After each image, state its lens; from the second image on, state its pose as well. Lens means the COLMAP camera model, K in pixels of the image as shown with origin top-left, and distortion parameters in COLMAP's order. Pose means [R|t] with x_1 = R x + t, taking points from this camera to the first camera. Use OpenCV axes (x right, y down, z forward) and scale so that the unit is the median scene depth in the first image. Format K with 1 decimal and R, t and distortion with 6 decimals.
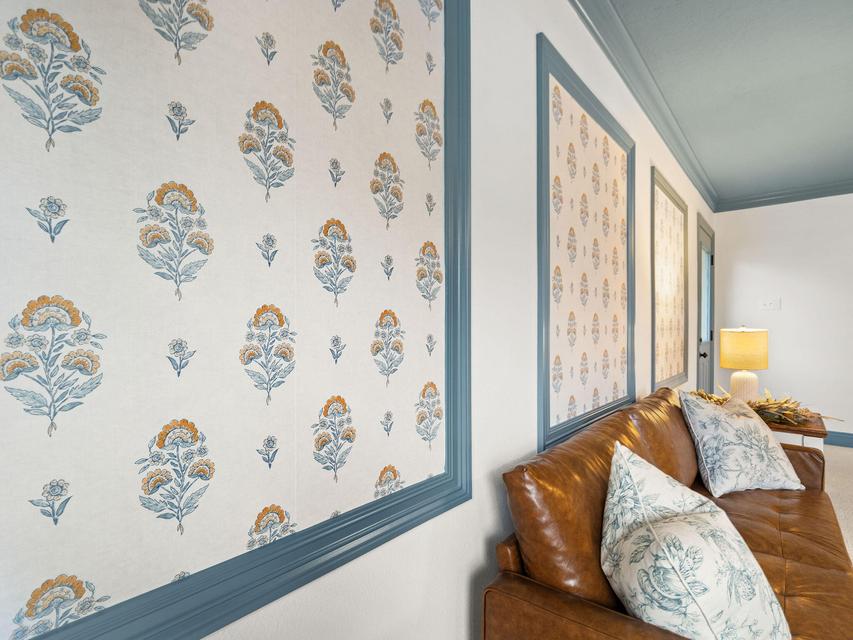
lens RADIAL K [[425.0, 0, 426.4], [0, 425.0, 326.5], [0, 0, 1]] dist [-0.018484, 0.000341]
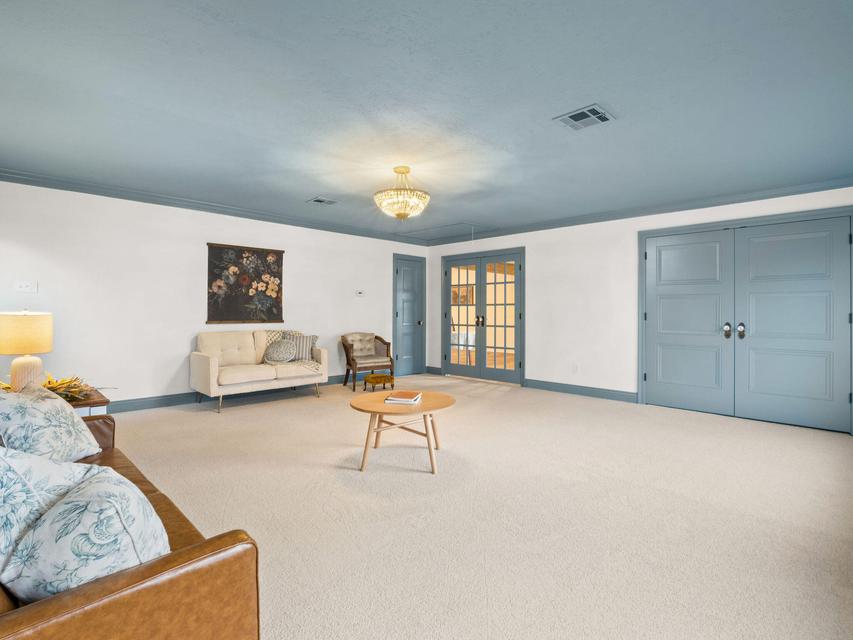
lens RADIAL K [[425.0, 0, 428.9], [0, 425.0, 315.8], [0, 0, 1]] dist [-0.018484, 0.000341]
pose [[0.081949, -0.010381, 0.996582, -0.178332], [-0.003570, 0.999936, 0.010709, 0.000091], [-0.996630, -0.004436, 0.081906, 0.006627]]
